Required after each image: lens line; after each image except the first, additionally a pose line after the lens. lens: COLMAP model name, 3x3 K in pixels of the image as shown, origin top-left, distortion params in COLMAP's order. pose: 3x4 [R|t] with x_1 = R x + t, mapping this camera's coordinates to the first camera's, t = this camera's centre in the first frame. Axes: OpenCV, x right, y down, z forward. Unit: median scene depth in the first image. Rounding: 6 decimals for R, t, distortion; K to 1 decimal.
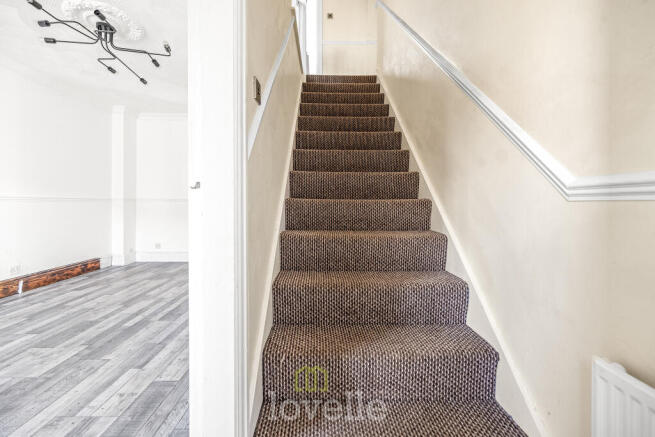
lens RADIAL K [[283.4, 0, 323.8], [0, 283.4, 215.3], [0, 0, 1]] dist [-0.000647, -0.000022]
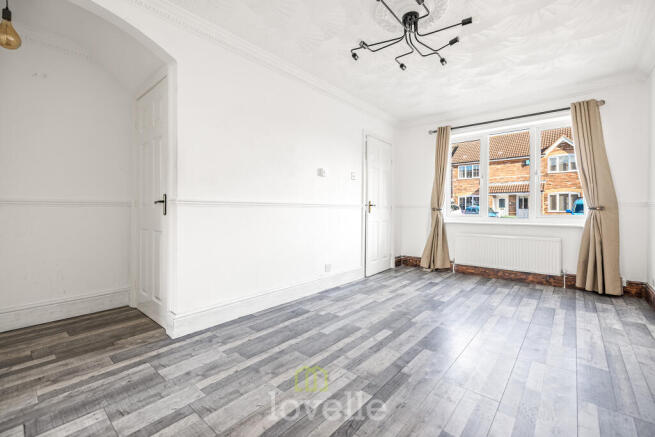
lens RADIAL K [[283.4, 0, 323.8], [0, 283.4, 215.3], [0, 0, 1]] dist [-0.000647, -0.000022]
pose [[-0.739124, -0.016760, 0.673361, -1.170899], [0.006316, 0.999474, 0.031810, -0.056486], [-0.673540, 0.027765, -0.738629, 1.846551]]
